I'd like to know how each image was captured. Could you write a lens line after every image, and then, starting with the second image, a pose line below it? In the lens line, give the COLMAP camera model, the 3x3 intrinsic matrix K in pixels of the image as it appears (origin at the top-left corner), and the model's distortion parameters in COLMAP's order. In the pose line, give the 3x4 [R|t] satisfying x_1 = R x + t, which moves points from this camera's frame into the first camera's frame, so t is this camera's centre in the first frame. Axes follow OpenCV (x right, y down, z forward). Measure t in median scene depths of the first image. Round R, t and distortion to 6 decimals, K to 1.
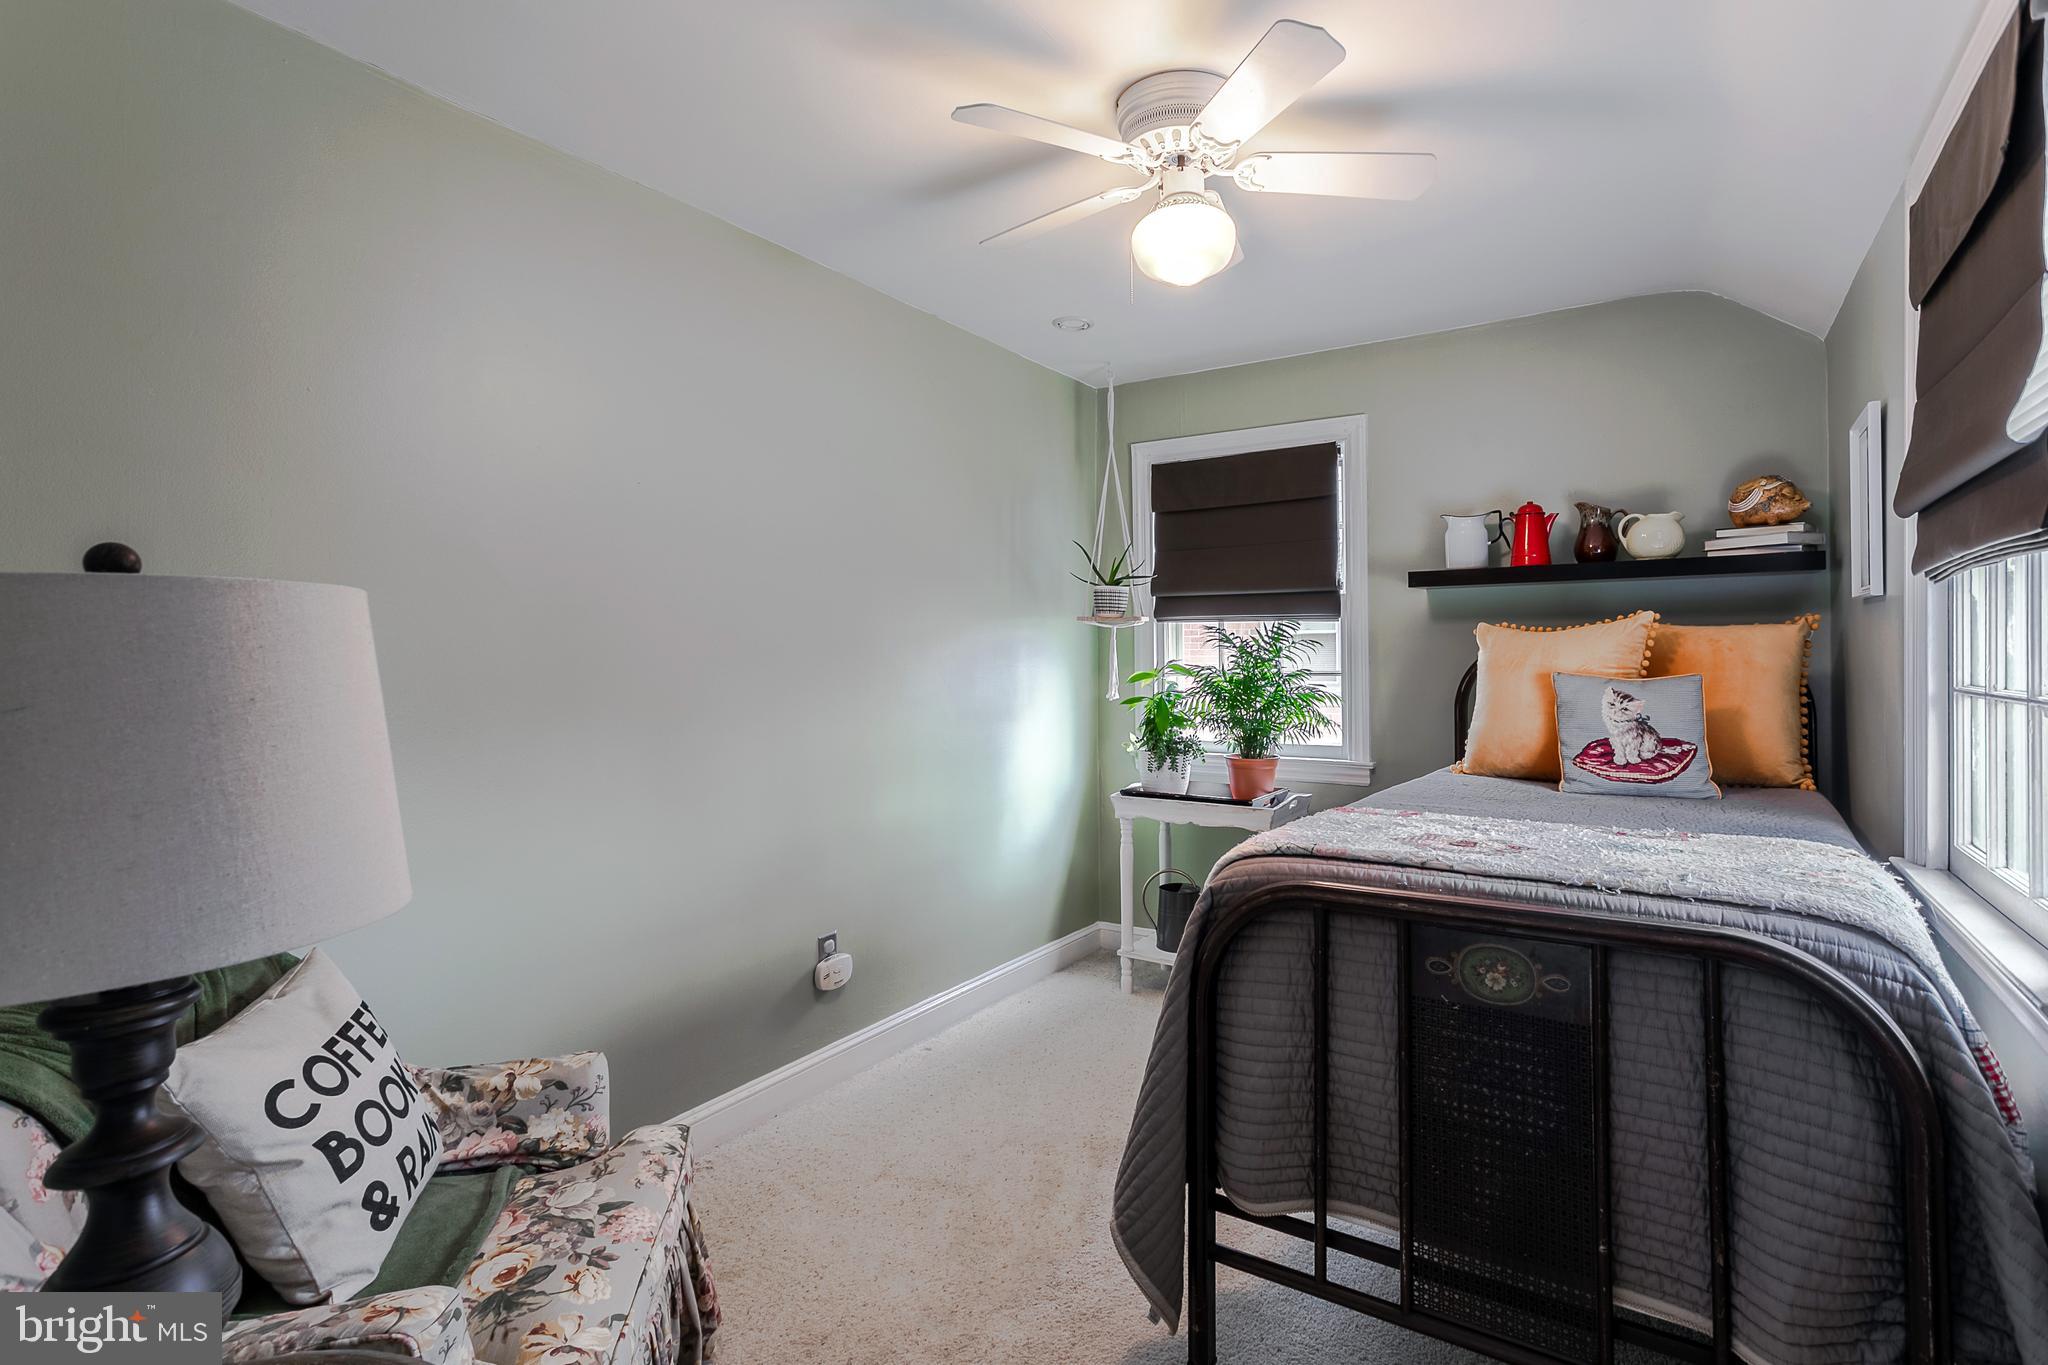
lens RADIAL K [[968.8, 0, 1041.0], [0, 968.8, 669.1], [0, 0, 1]] dist [0.002877, 0.000651]
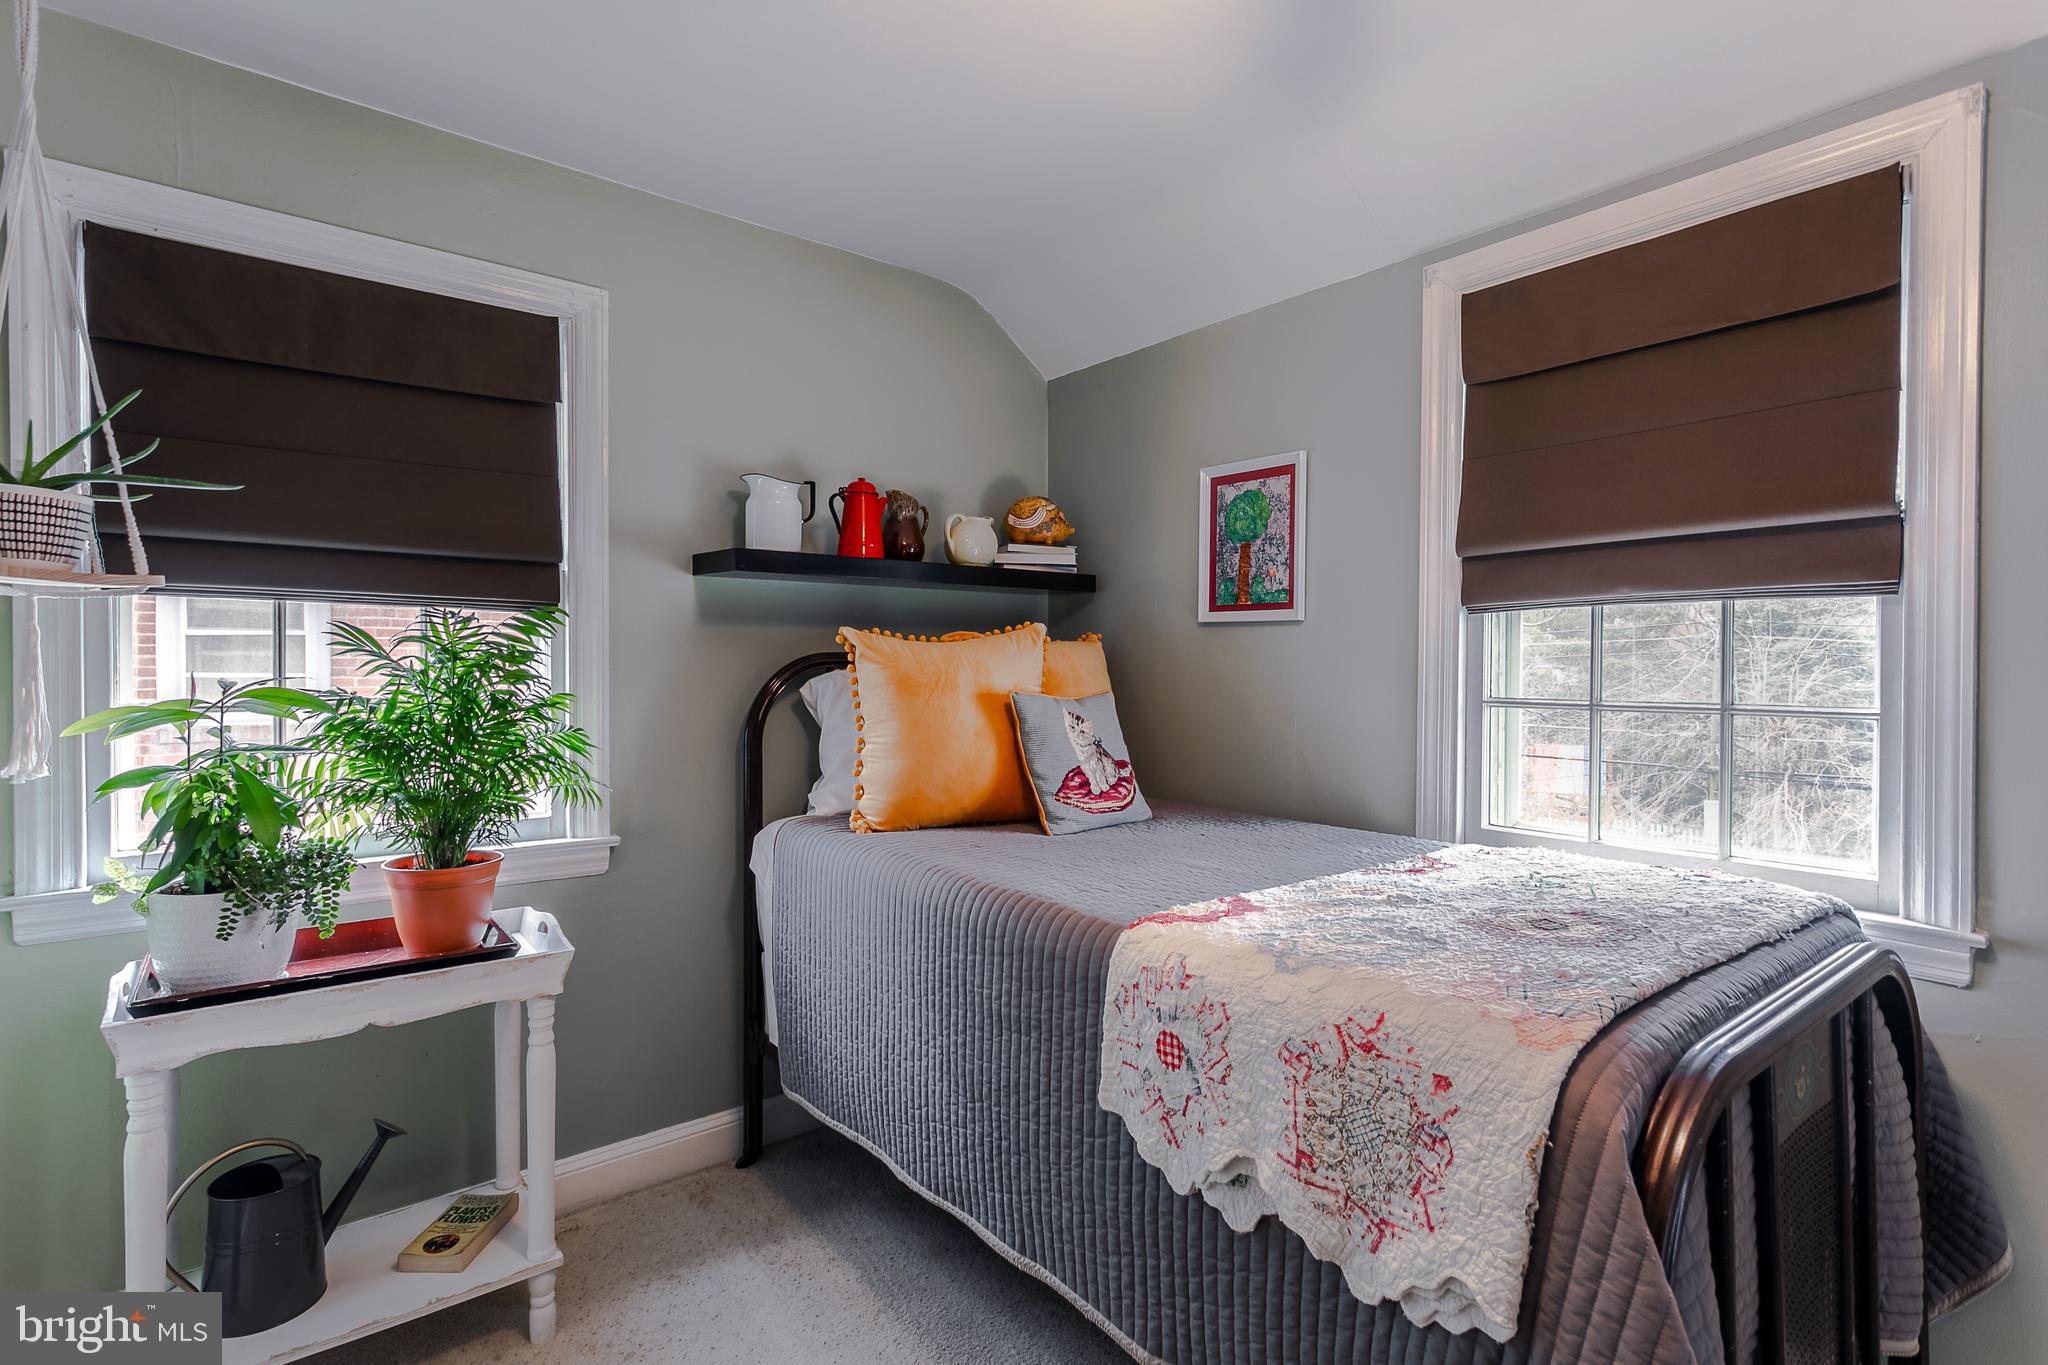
lens RADIAL K [[968.8, 0, 1041.0], [0, 968.8, 669.1], [0, 0, 1]] dist [0.002877, 0.000651]
pose [[0.317961, -0.000916, 0.948103, -0.236720], [0.005690, 0.999983, -0.000942, -0.014571], [-0.948087, 0.005694, 0.317961, 0.681581]]
